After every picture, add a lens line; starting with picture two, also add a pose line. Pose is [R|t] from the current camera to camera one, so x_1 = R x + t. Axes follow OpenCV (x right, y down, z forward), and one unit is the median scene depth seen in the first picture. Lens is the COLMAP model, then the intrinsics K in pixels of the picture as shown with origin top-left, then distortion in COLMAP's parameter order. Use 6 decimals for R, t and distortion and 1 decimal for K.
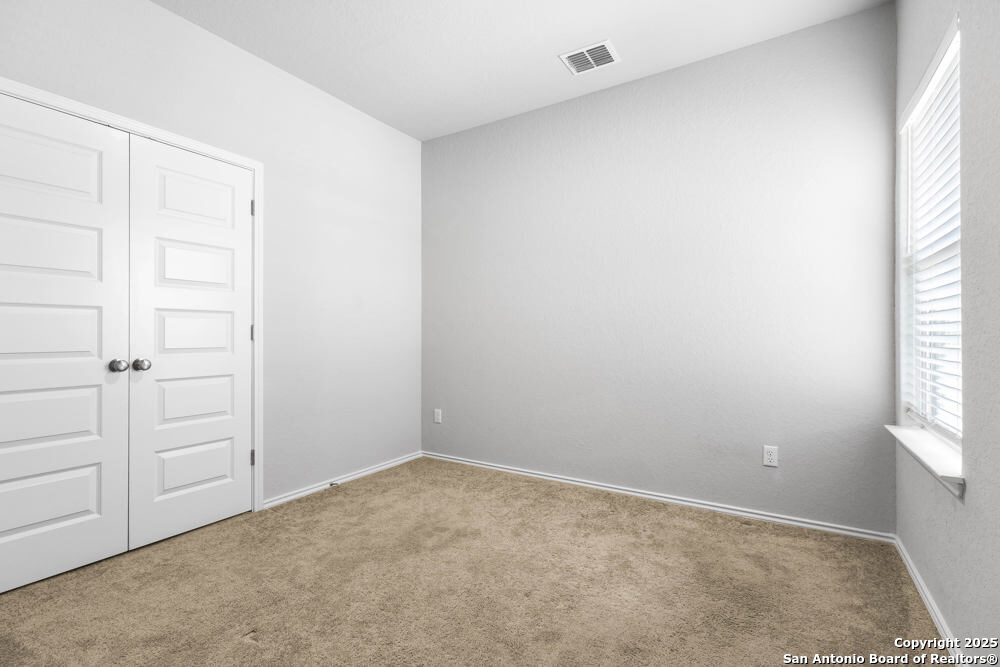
lens RADIAL K [[460.2, 0, 497.4], [0, 460.2, 333.3], [0, 0, 1]] dist [0.003972, 0.001059]
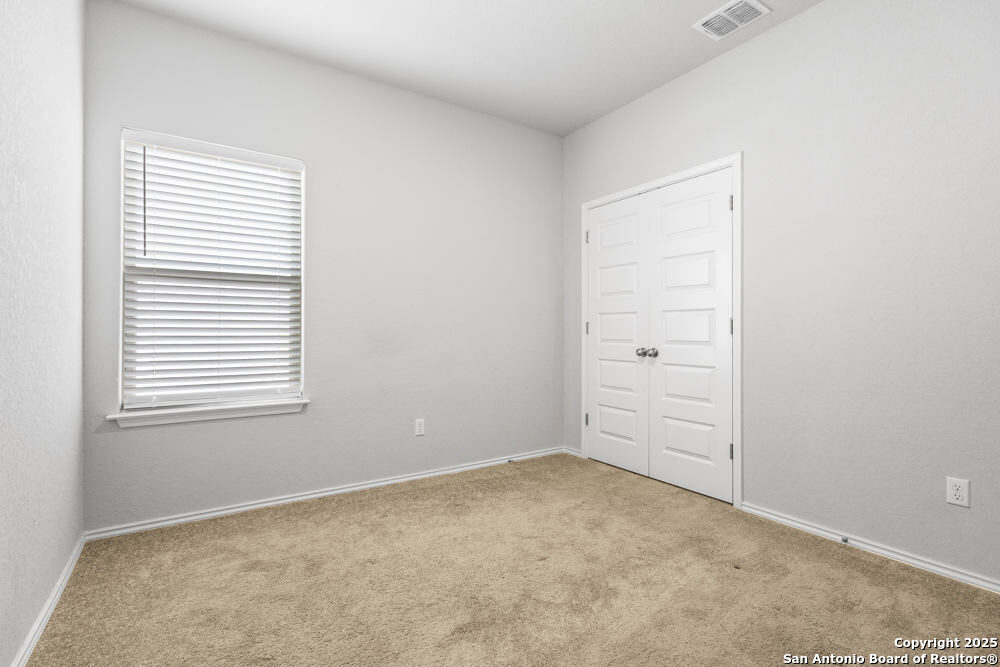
lens RADIAL K [[460.2, 0, 497.4], [0, 460.2, 333.3], [0, 0, 1]] dist [0.003972, 0.001059]
pose [[-0.411703, 0.002994, -0.911313, 0.684852], [0.005436, 0.999985, 0.000829, 0.009074], [0.911302, -0.004612, -0.411713, 1.096746]]
